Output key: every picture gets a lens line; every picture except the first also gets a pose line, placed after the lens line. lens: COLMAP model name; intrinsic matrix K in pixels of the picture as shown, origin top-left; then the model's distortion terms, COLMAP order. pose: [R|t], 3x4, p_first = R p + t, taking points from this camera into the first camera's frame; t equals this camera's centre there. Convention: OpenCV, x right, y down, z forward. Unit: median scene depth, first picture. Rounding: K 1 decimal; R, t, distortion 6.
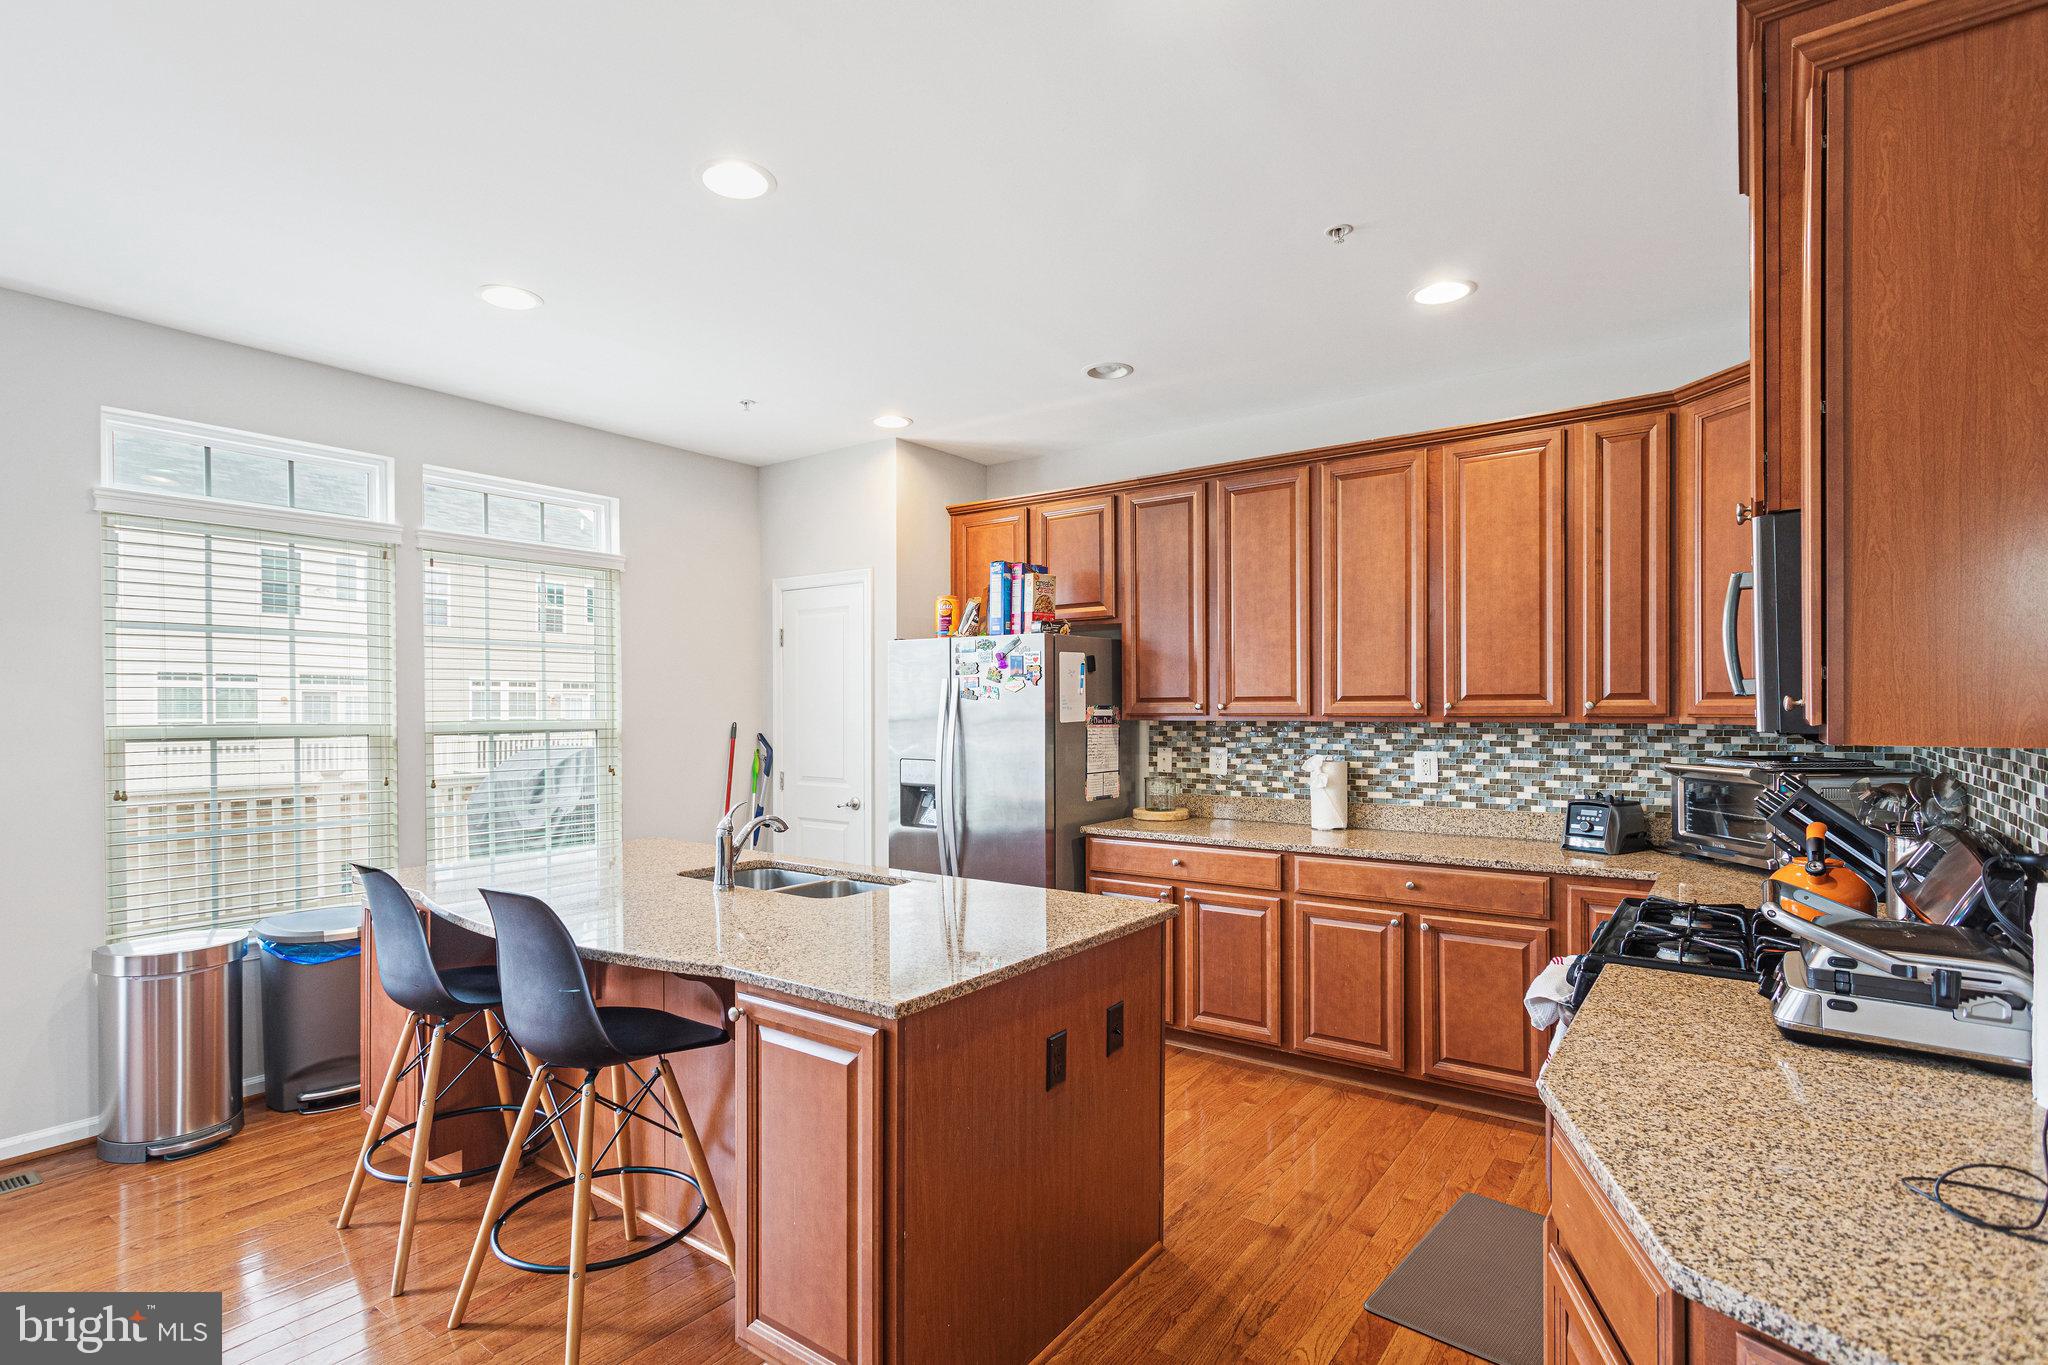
lens RADIAL K [[985.5, 0, 1006.6], [0, 985.5, 699.6], [0, 0, 1]] dist [0.000516, 0.002304]
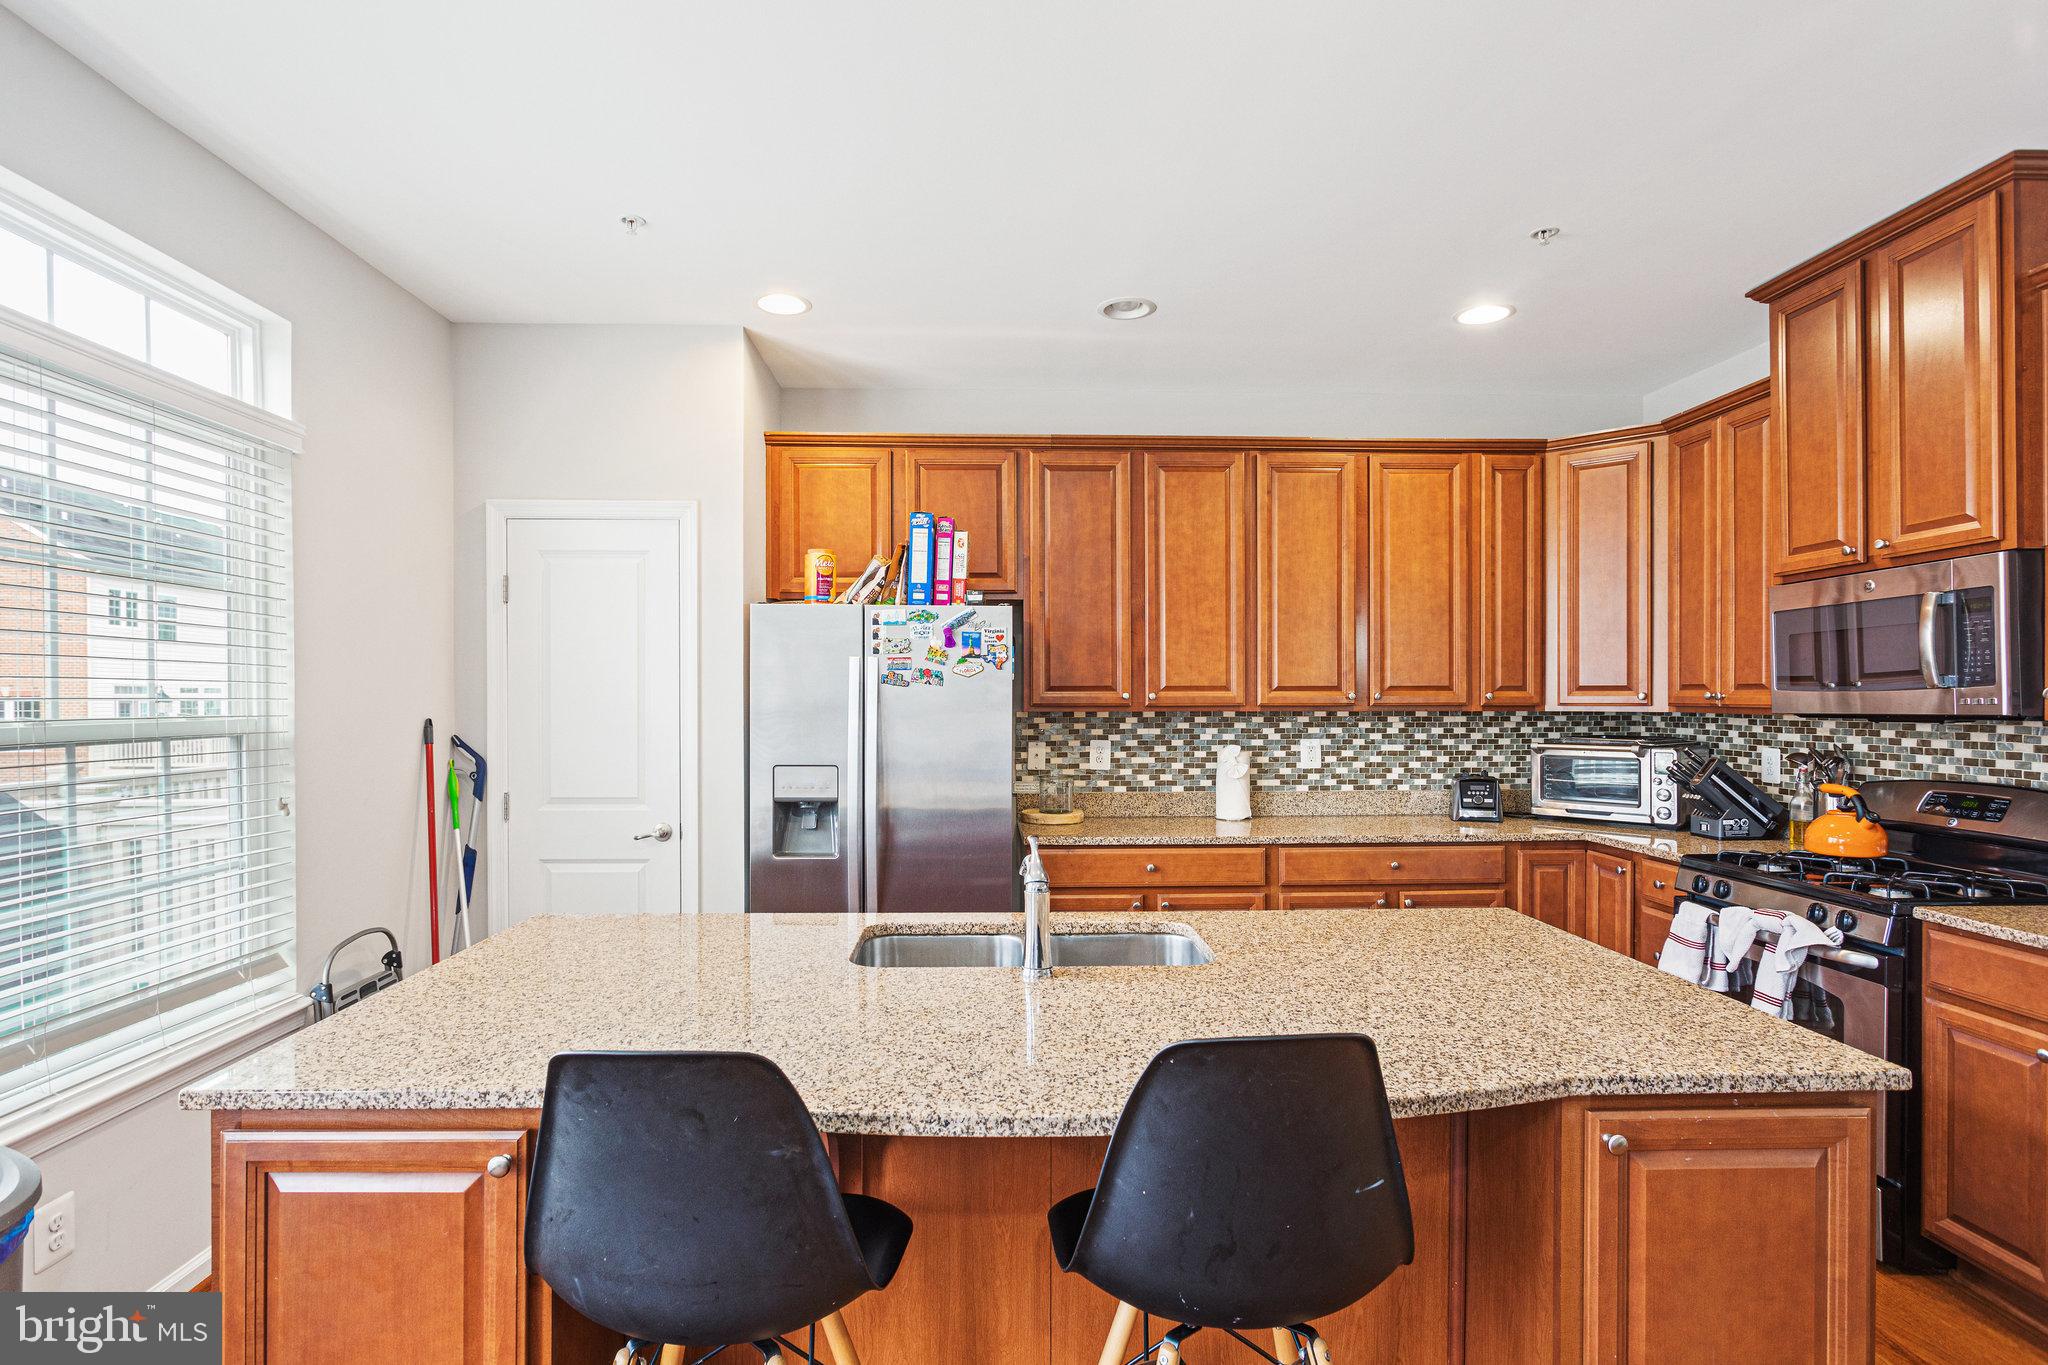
lens RADIAL K [[1009.1, 0, 1006.8], [0, 1009.1, 700.8], [0, 0, 1]] dist [-0.013178, 0.006547]
pose [[0.787179, 0.000970, 0.616724, -0.491630], [-0.006674, 0.999954, 0.006946, 0.005797], [-0.616688, -0.009583, 0.787149, 0.341830]]
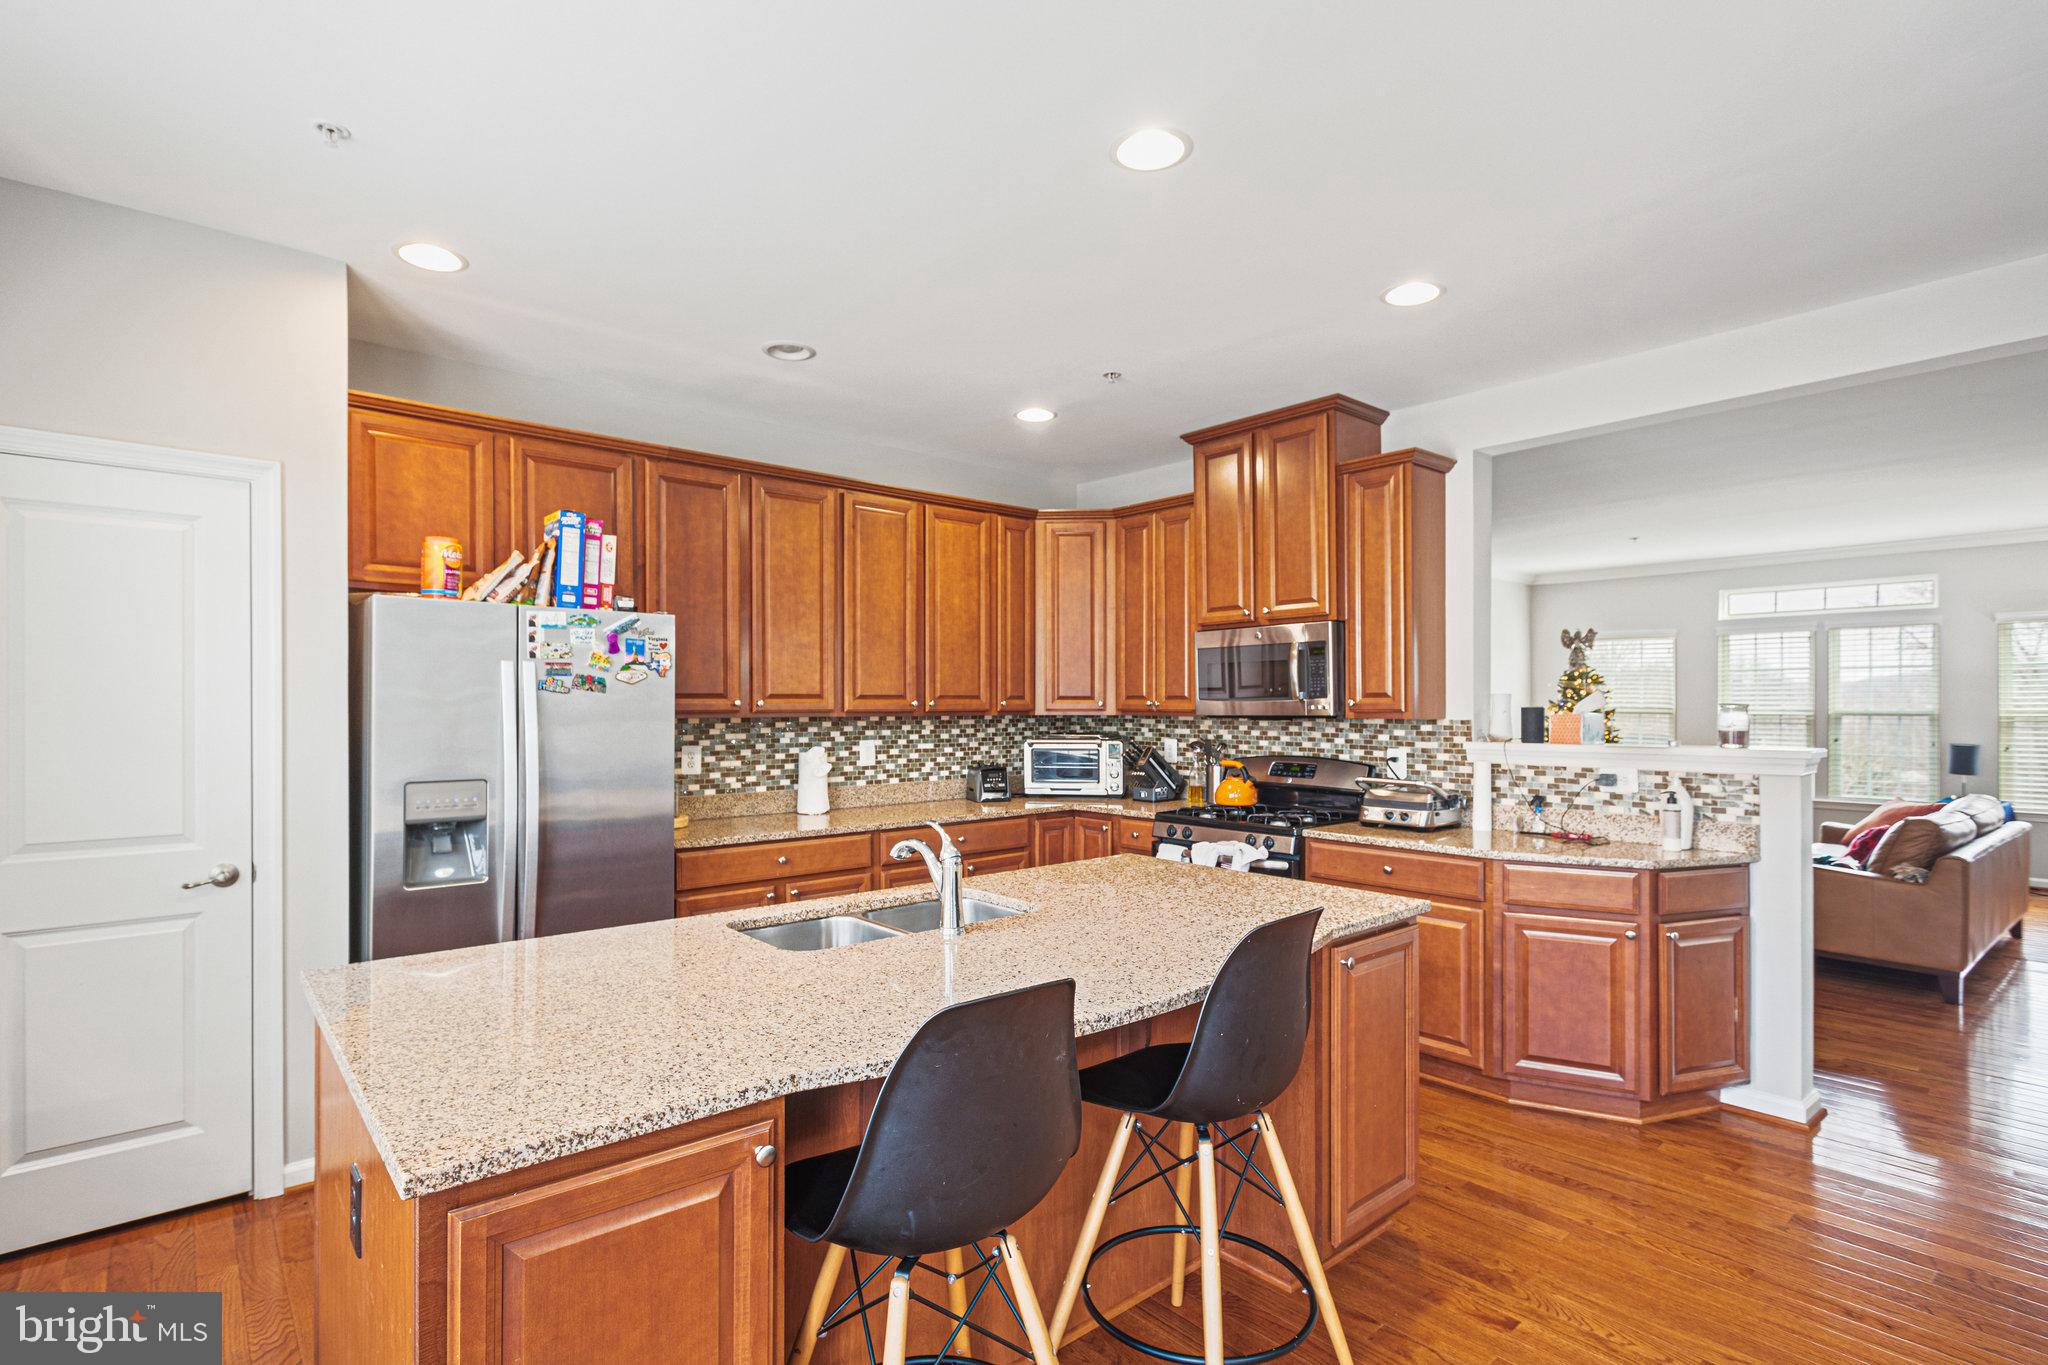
lens RADIAL K [[985.5, 0, 1005.3], [0, 985.5, 698.4], [0, 0, 1]] dist [0.000516, 0.002304]
pose [[0.228001, 0.008217, 0.973626, -0.724070], [-0.008451, 0.999943, -0.006460, 0.006477], [-0.973624, -0.006756, 0.228058, 0.540615]]
